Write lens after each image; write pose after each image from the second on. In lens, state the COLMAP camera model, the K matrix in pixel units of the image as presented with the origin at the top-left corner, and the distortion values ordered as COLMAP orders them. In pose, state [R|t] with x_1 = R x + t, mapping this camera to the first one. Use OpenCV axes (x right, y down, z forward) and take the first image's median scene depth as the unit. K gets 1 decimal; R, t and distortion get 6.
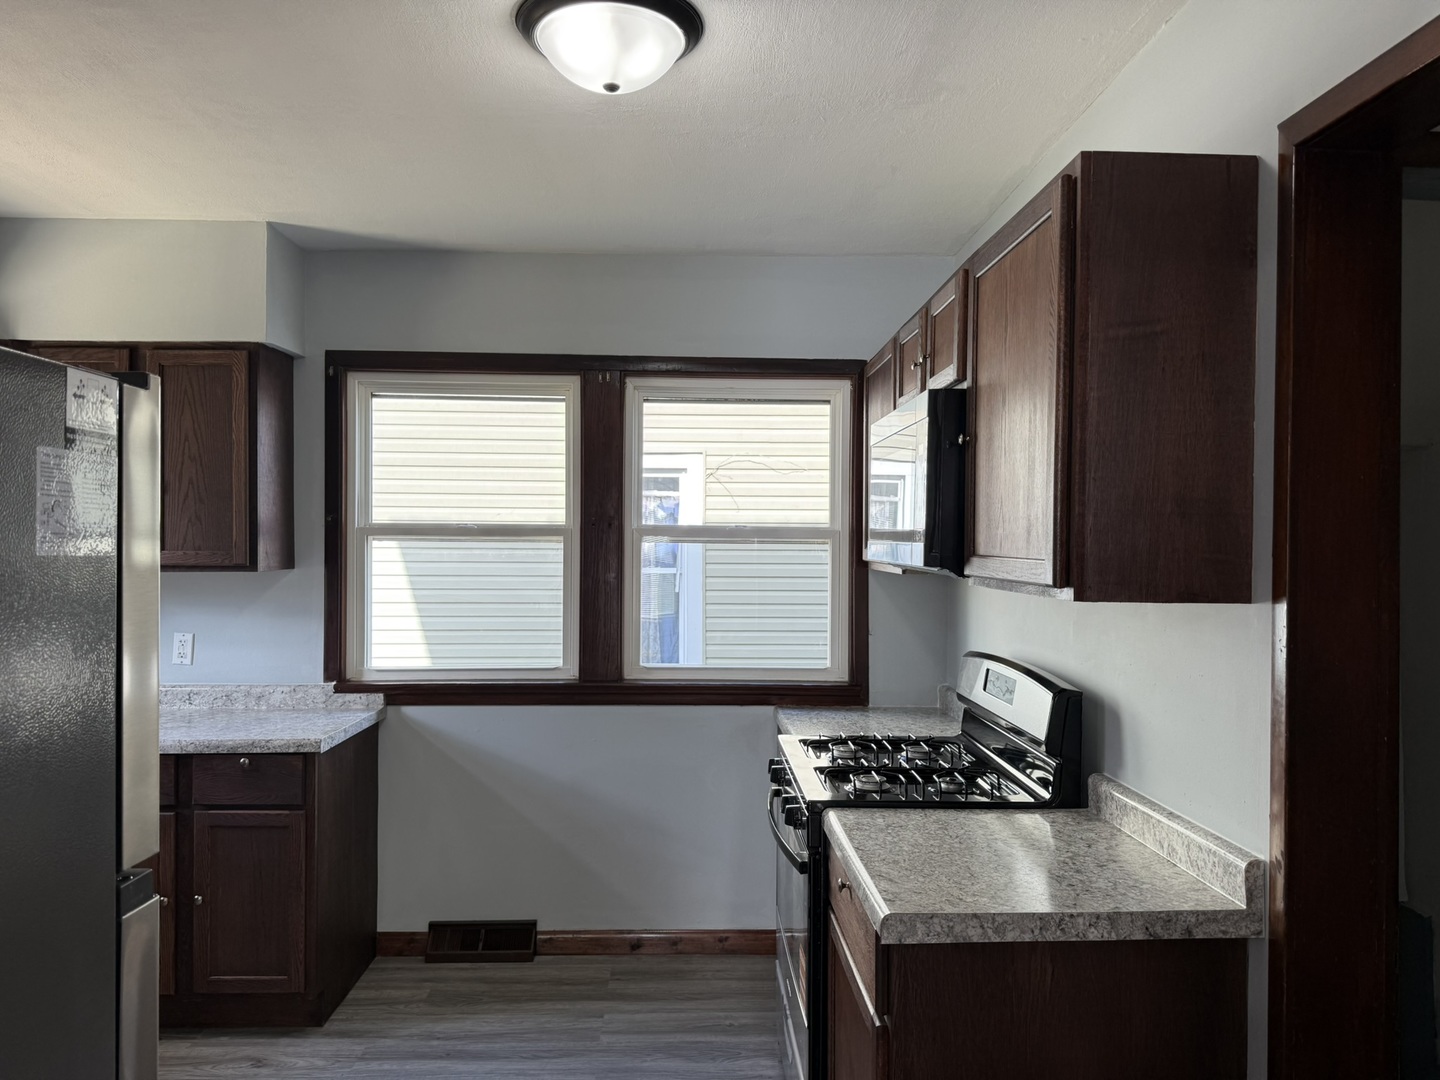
lens RADIAL K [[1017.1, 0, 711.7], [0, 1017.1, 541.1], [0, 0, 1]] dist [0.065766, -0.087697]
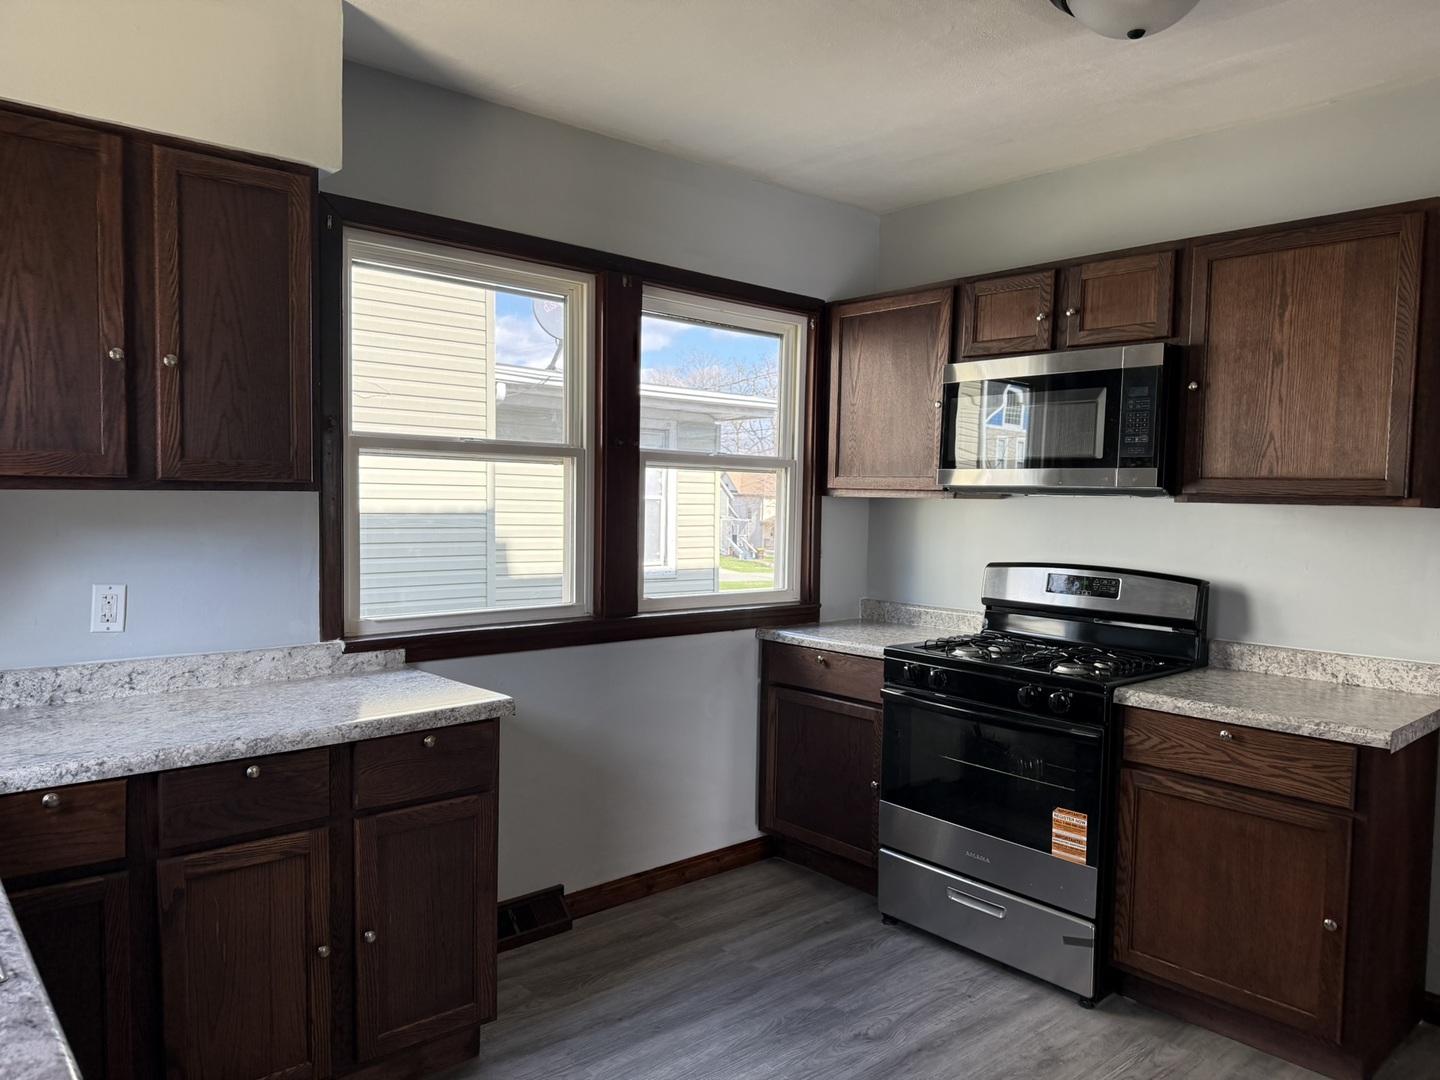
lens RADIAL K [[1017.2, 0, 720.0], [0, 1017.2, 540.0], [0, 0, 1]] dist [0.130795, -0.185782]
pose [[0.766043, -0.022255, 0.642405, -0.661841], [-0.014475, 0.998550, 0.051854, 0.020935], [-0.642627, -0.049021, 0.764609, 0.245529]]
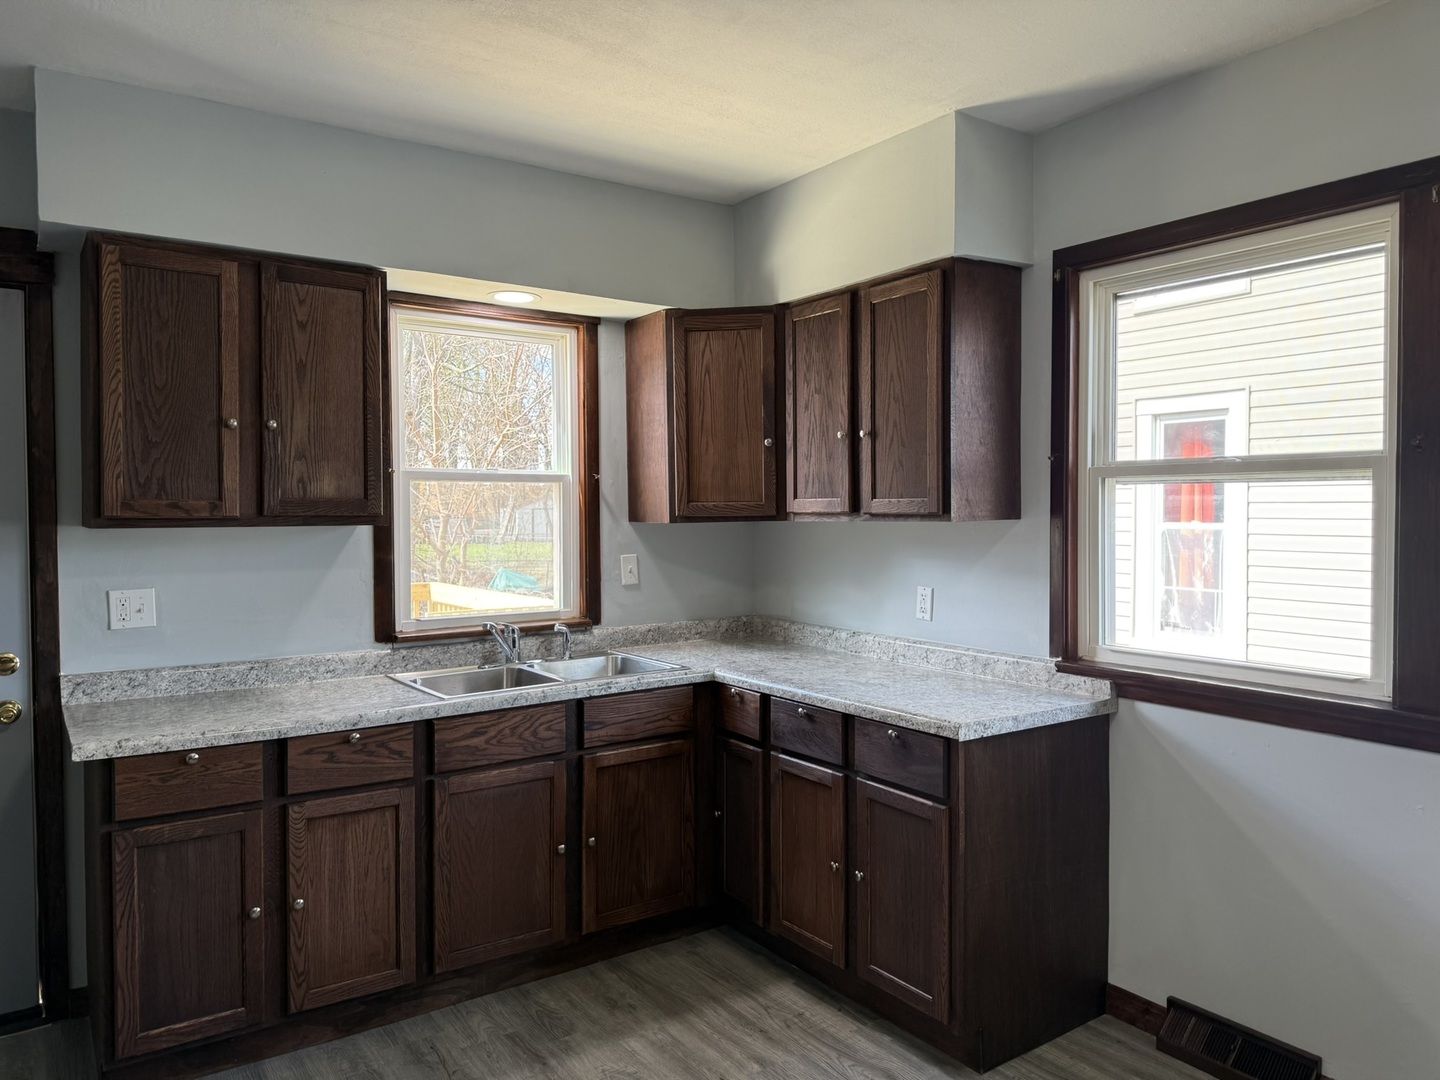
lens RADIAL K [[981.7, 0, 720.4], [0, 981.7, 533.0], [0, 0, 1]] dist [0.086301, -0.132469]
pose [[0.554183, 0.012501, -0.832301, 0.142561], [0.008080, 0.999759, 0.020396, 0.020202], [0.832355, -0.018028, 0.553949, 0.351290]]
